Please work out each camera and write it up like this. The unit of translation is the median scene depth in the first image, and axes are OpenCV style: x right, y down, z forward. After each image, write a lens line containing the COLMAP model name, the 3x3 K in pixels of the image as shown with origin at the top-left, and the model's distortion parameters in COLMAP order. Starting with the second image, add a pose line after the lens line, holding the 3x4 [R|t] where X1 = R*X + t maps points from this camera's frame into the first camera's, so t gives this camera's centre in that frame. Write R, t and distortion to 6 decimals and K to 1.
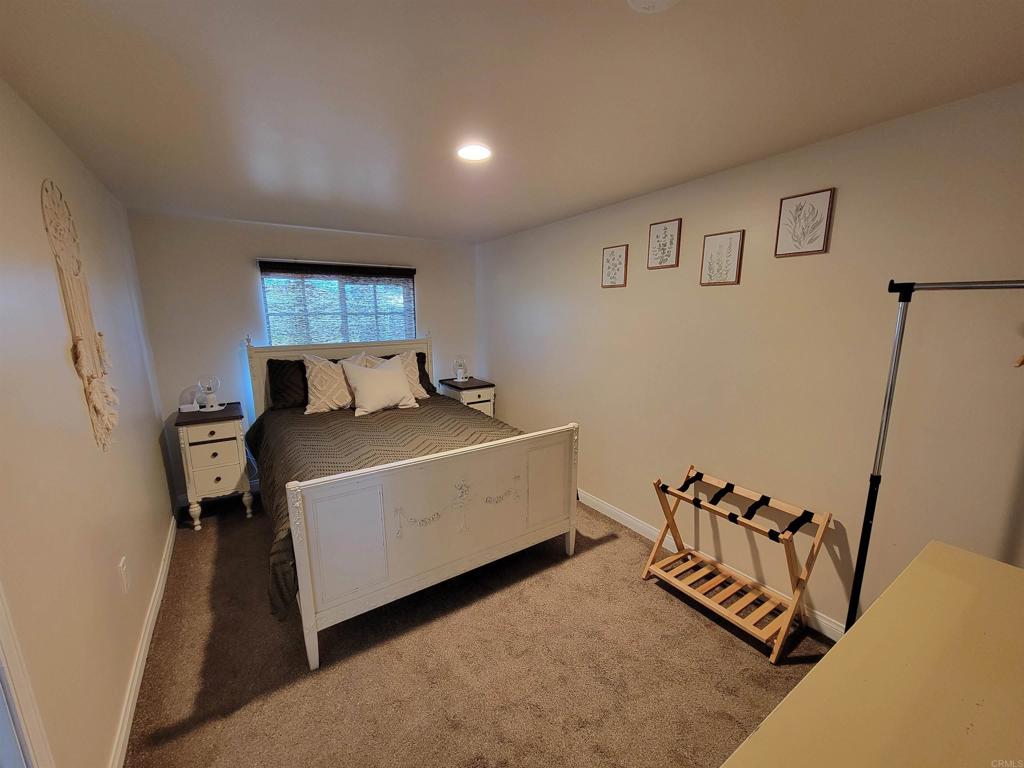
lens RADIAL K [[416.6, 0, 517.2], [0, 416.6, 387.4], [0, 0, 1]] dist [-0.003226, 0.002250]
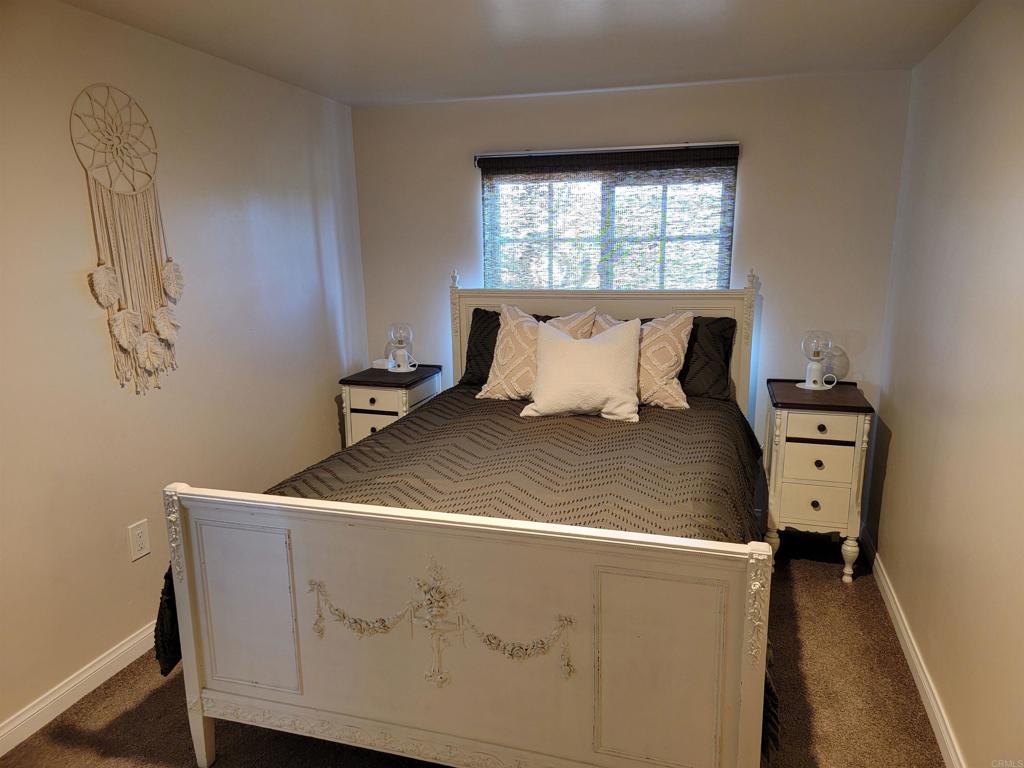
lens RADIAL K [[711.4, 0, 513.6], [0, 711.4, 385.4], [0, 0, 1]] dist [0.090407, -0.070466]
pose [[0.618293, 0.154374, -0.770638, 0.348517], [-0.135900, 0.986750, 0.088630, -0.056192], [0.774109, 0.049930, 0.631080, 0.338769]]
